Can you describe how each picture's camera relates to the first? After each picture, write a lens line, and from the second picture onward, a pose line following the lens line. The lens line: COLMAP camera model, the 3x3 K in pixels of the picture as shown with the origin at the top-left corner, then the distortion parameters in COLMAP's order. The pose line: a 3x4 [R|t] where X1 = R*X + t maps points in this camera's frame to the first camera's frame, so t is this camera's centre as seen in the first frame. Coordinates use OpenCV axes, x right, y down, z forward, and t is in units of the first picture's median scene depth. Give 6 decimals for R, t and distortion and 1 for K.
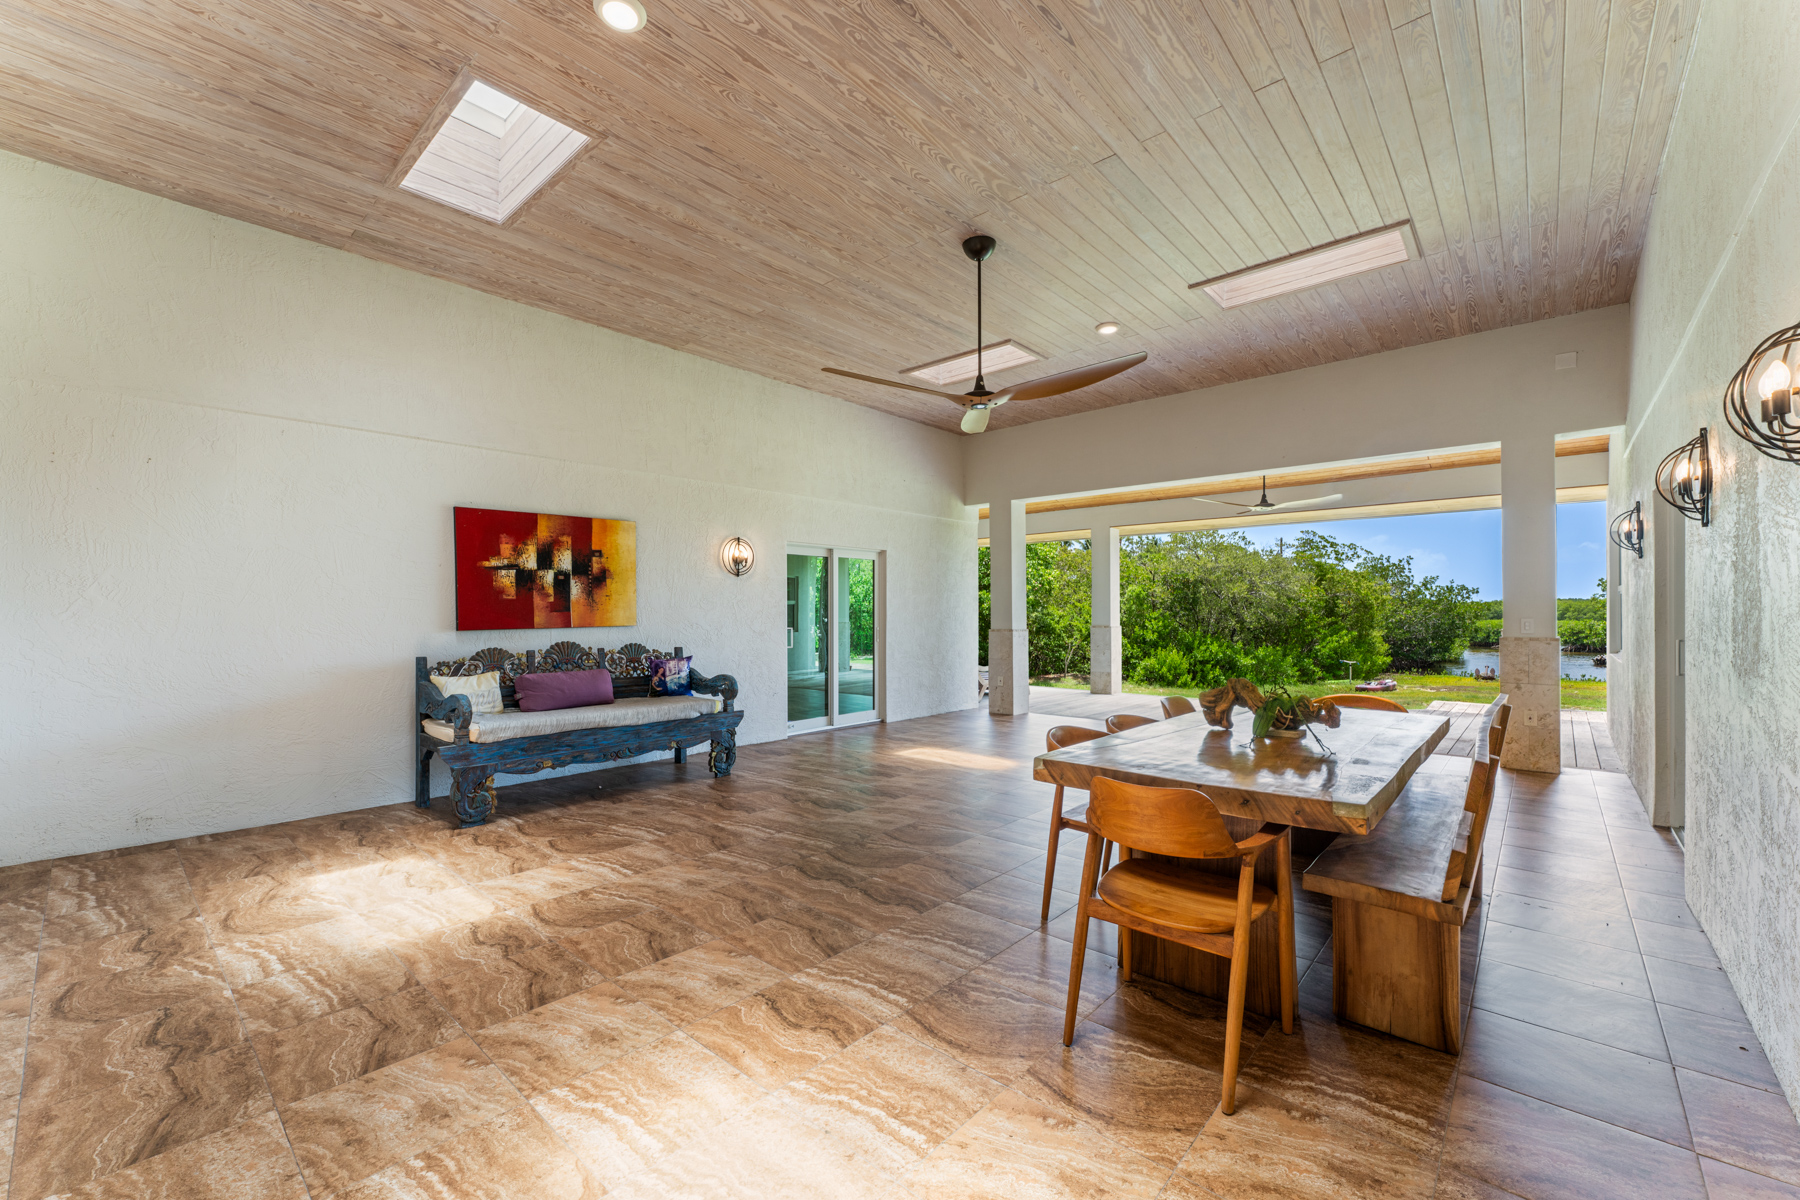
lens RADIAL K [[742.8, 0, 891.6], [0, 742.8, 605.8], [0, 0, 1]] dist [0.004030, -0.001050]
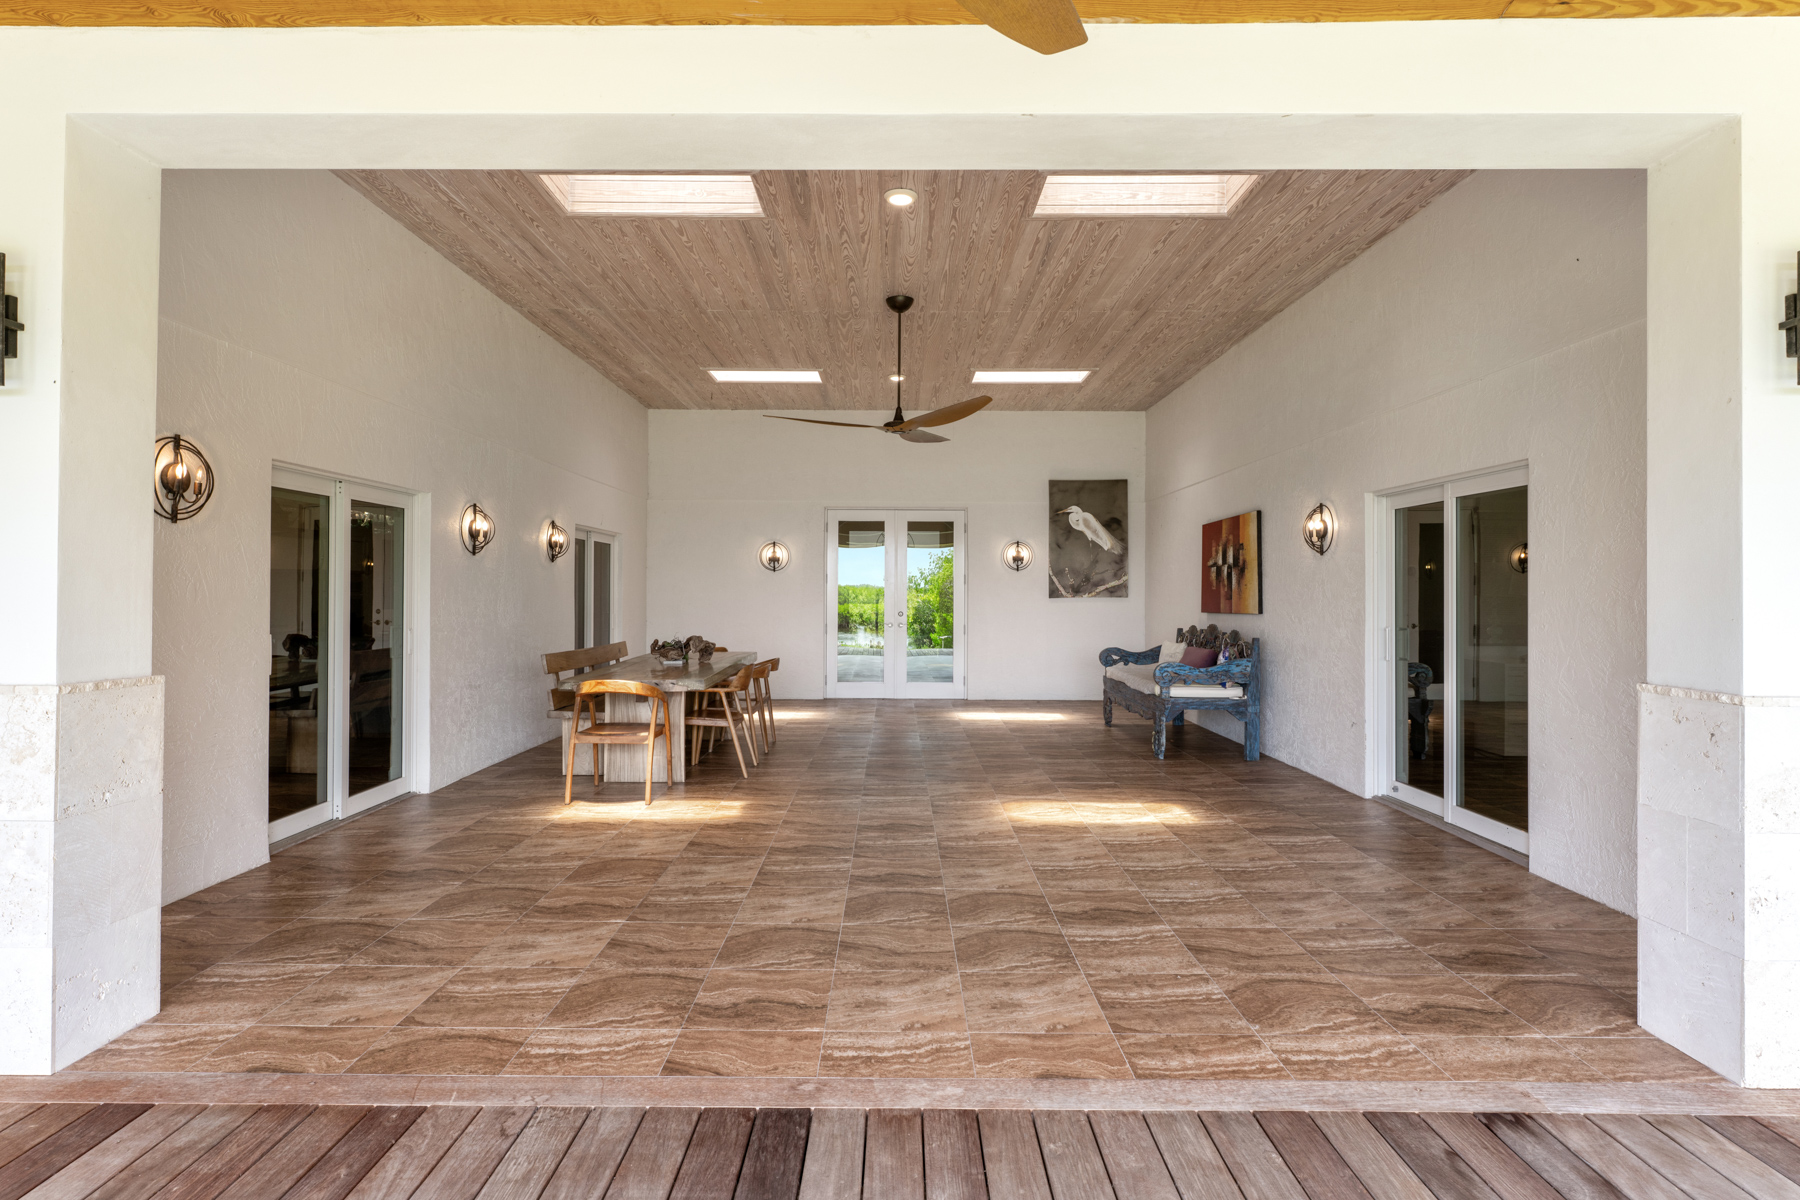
lens RADIAL K [[891.1, 0, 890.5], [0, 891.1, 595.8], [0, 0, 1]] dist [0.003191, 0.000137]
pose [[-0.753271, 0.002298, -0.657706, 0.710923], [0.005609, 0.999980, -0.002930, 0.003282], [0.657686, -0.005897, -0.753269, 1.360355]]
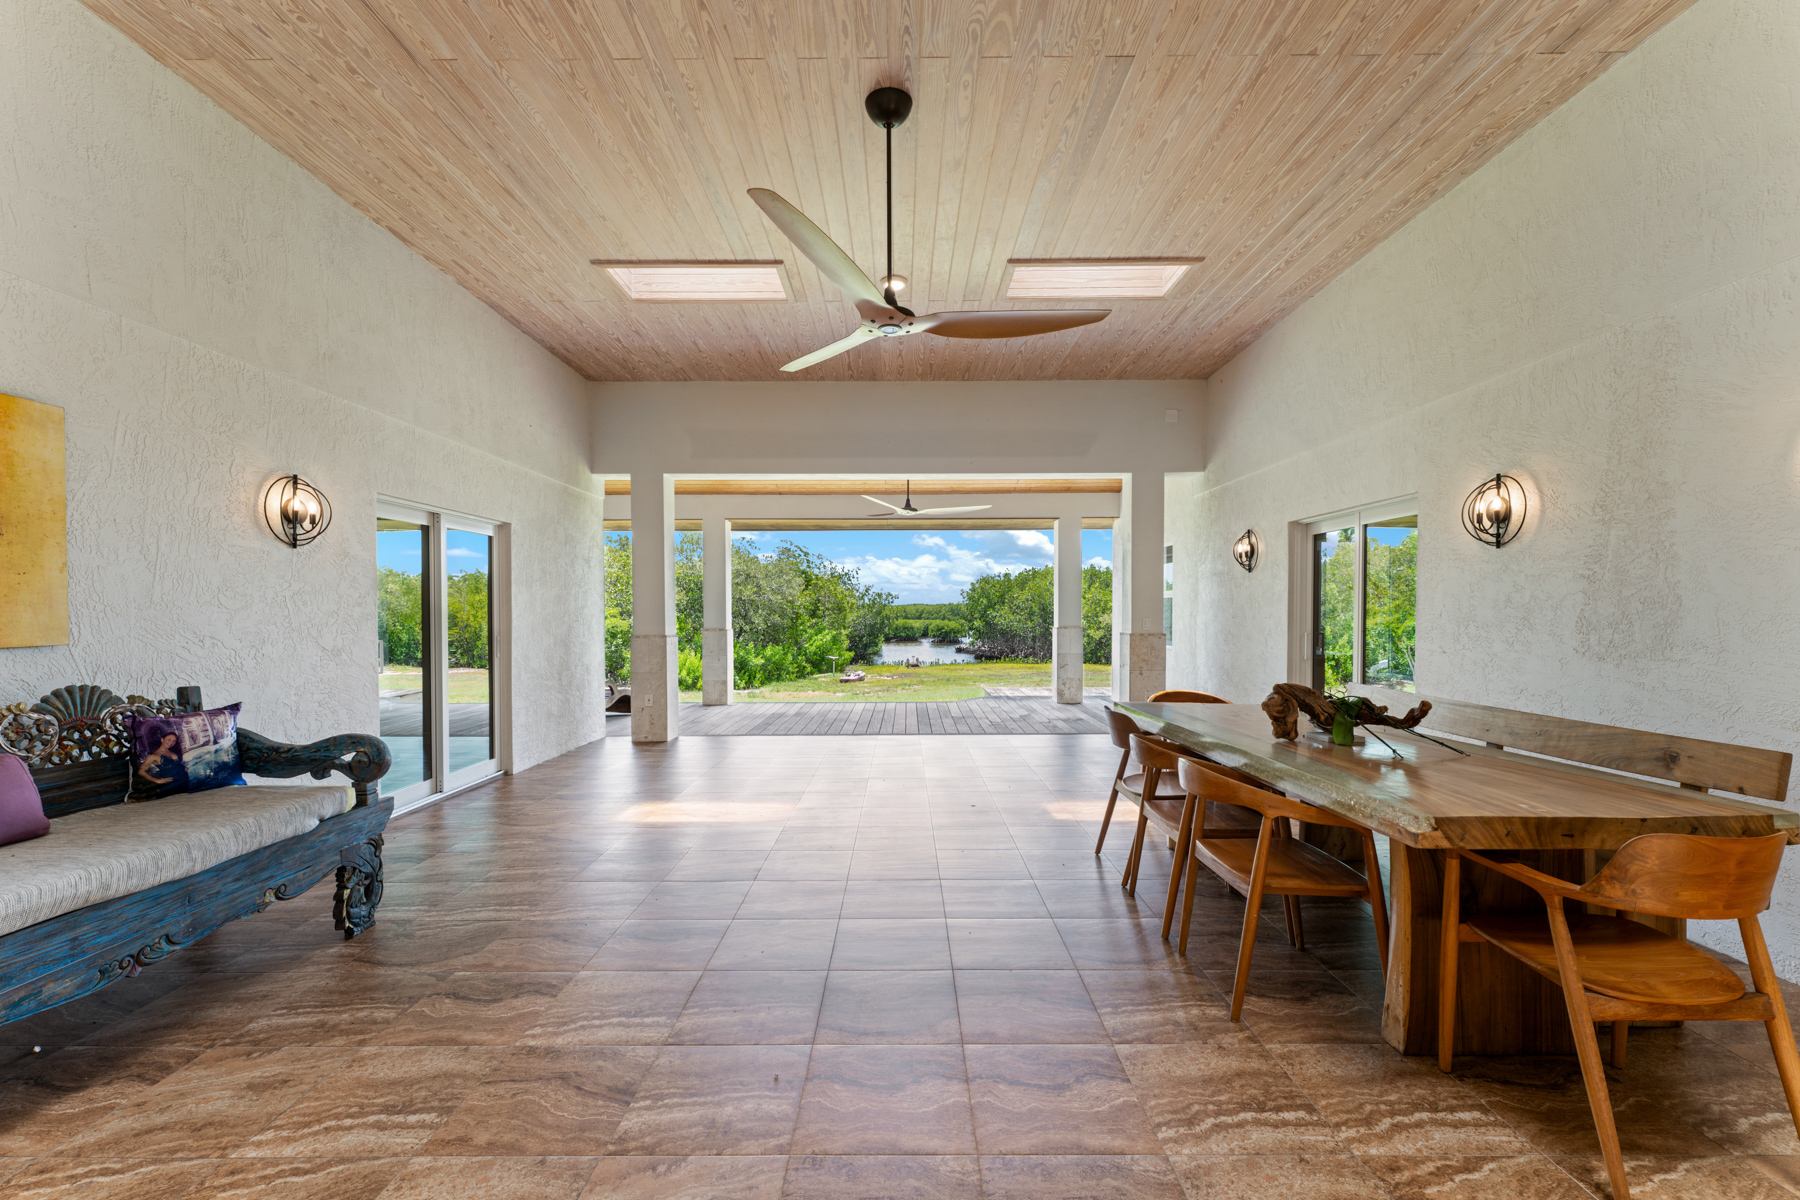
lens RADIAL K [[742.8, 0, 913.3], [0, 742.8, 621.9], [0, 0, 1]] dist [0.004030, -0.001050]
pose [[0.740175, -0.008620, 0.672360, -0.231354], [-0.003946, 0.999845, 0.017162, 0.003077], [-0.672403, -0.015356, 0.740026, 0.288868]]
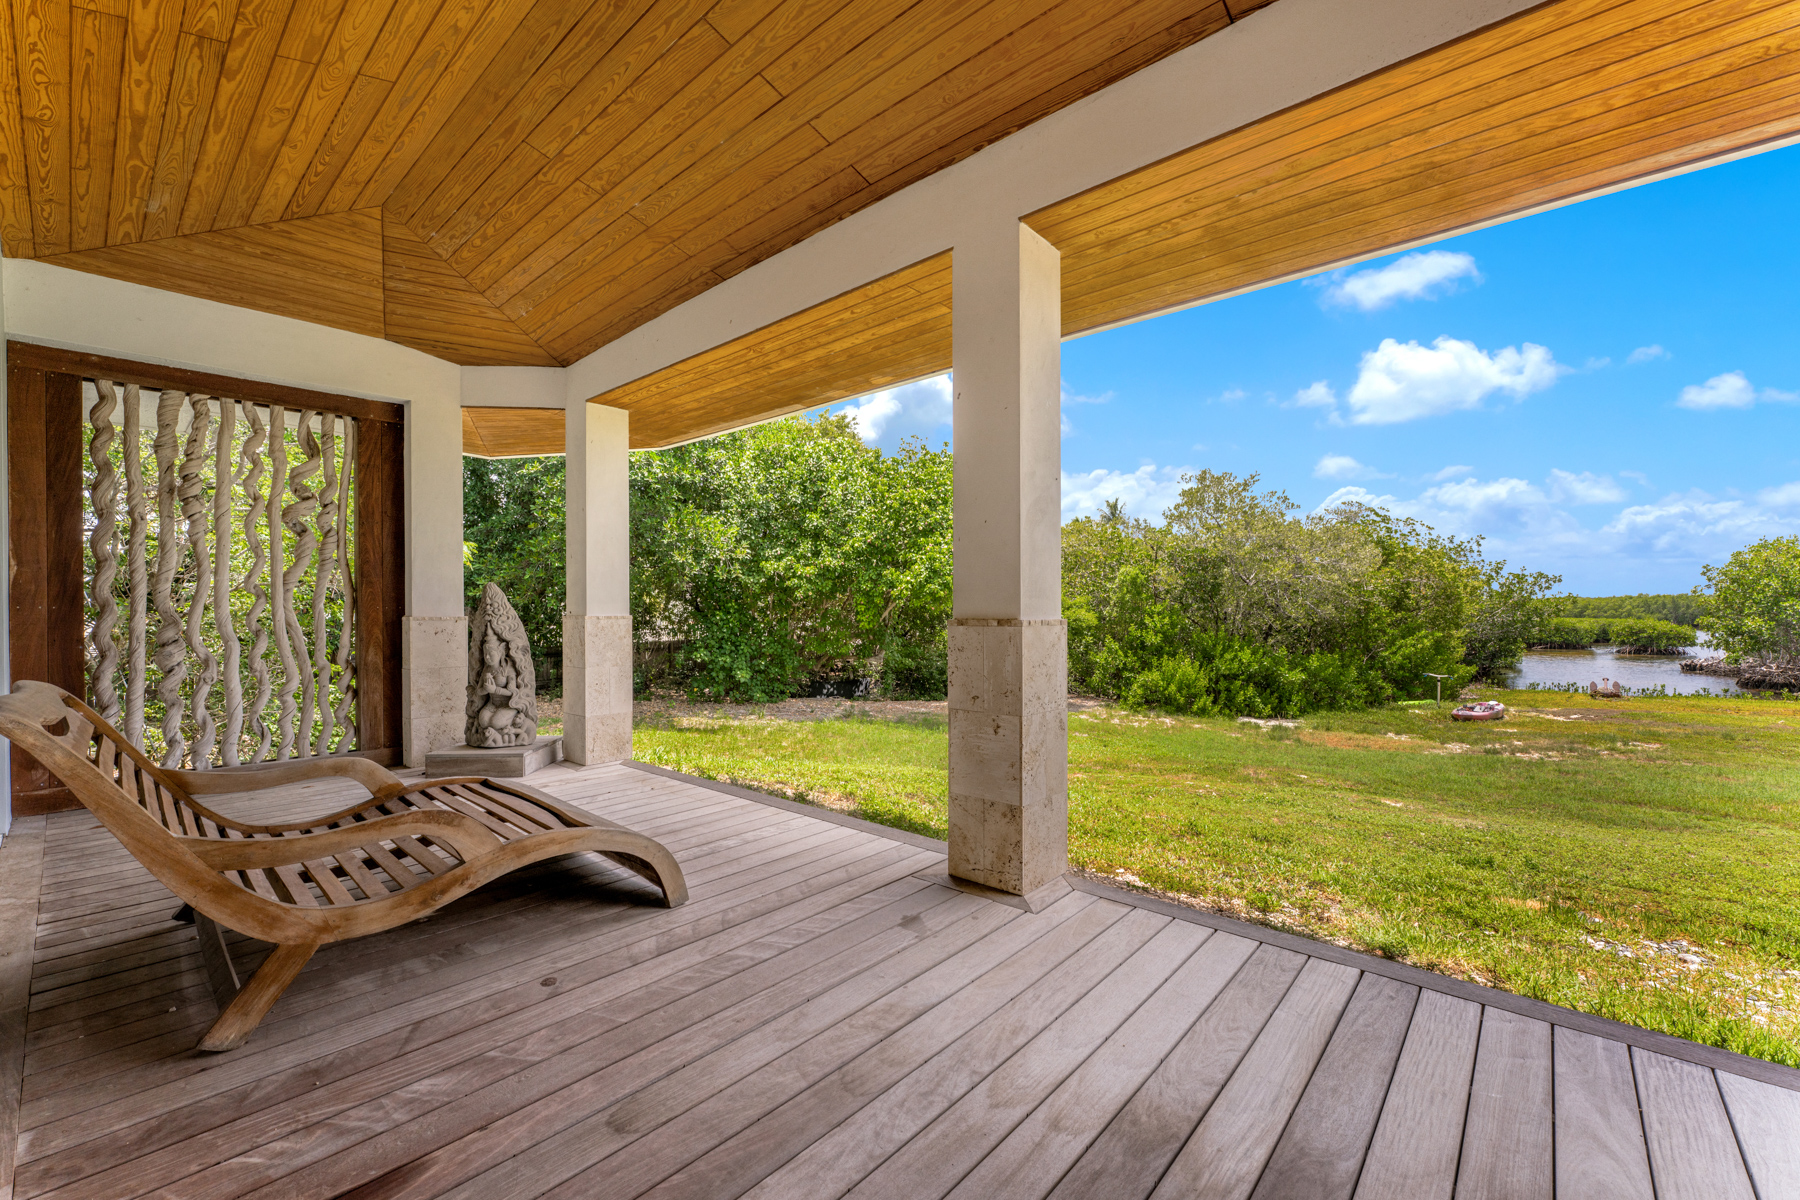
lens RADIAL K [[742.8, 0, 897.6], [0, 742.8, 609.6], [0, 0, 1]] dist [0.004030, -0.001050]
pose [[0.999930, 0.000531, 0.011811, 0.404035], [-0.000613, 0.999976, 0.006912, 0.036171], [-0.011807, -0.006919, 0.999906, 1.211156]]
